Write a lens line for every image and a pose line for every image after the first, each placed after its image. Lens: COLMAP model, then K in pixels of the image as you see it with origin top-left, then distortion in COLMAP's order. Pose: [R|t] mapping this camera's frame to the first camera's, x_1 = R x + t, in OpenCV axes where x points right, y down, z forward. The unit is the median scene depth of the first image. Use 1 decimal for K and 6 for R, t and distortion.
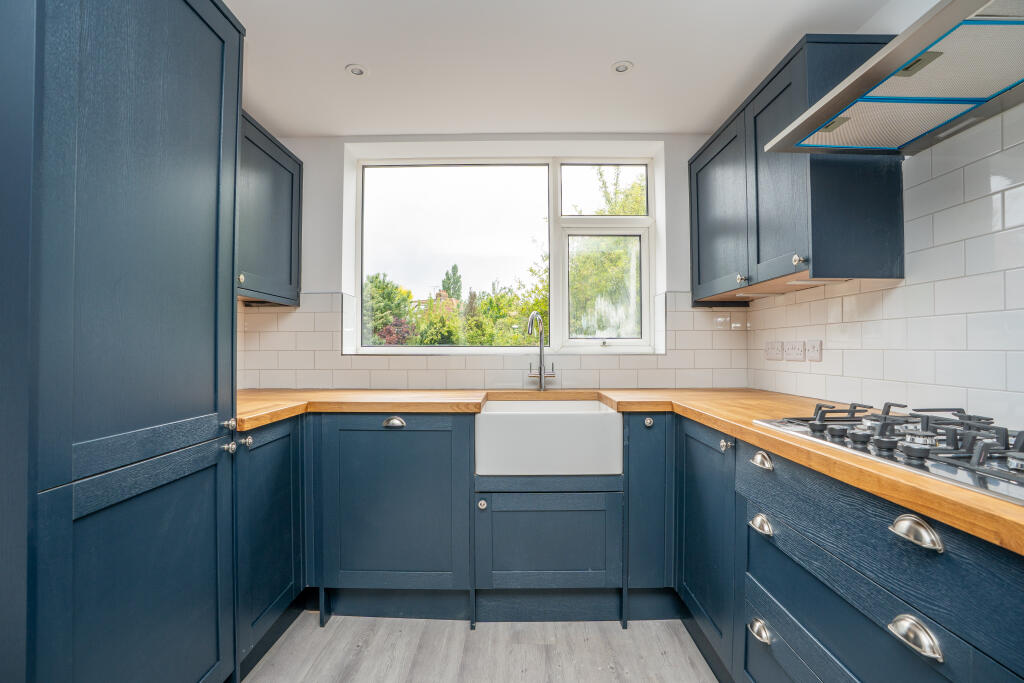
lens RADIAL K [[478.3, 0, 513.9], [0, 478.3, 342.2], [0, 0, 1]] dist [-0.042325, 0.004297]
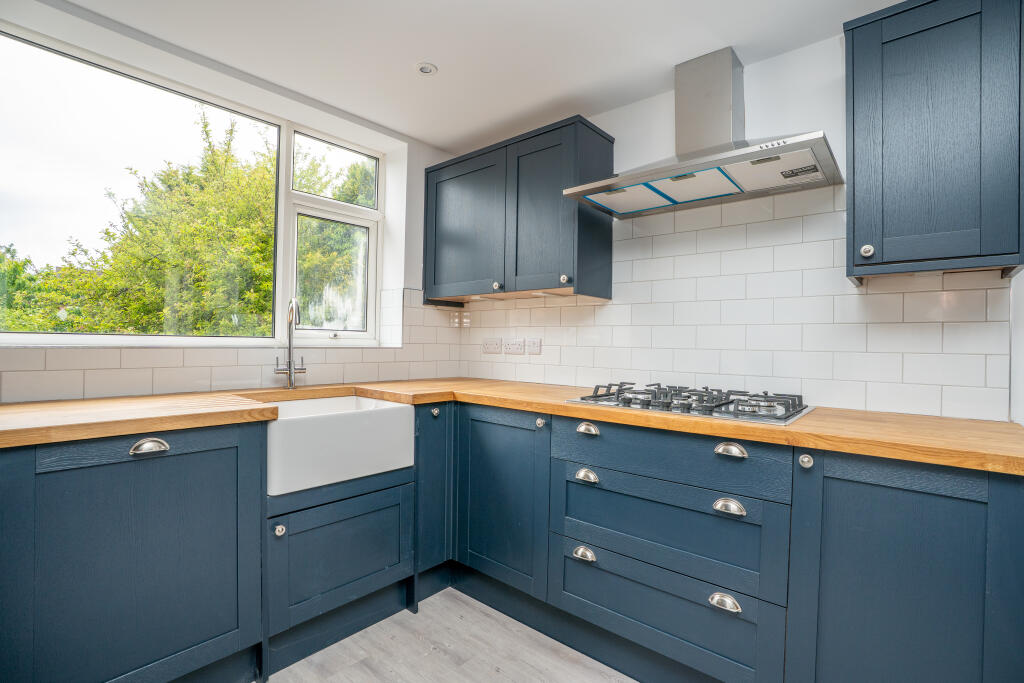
lens RADIAL K [[478.3, 0, 510.8], [0, 478.3, 342.7], [0, 0, 1]] dist [-0.042325, 0.004297]
pose [[0.657208, 0.012157, 0.753611, -0.412206], [-0.026300, 0.999631, 0.006810, 0.000748], [-0.753250, -0.024296, 0.657285, 0.171430]]
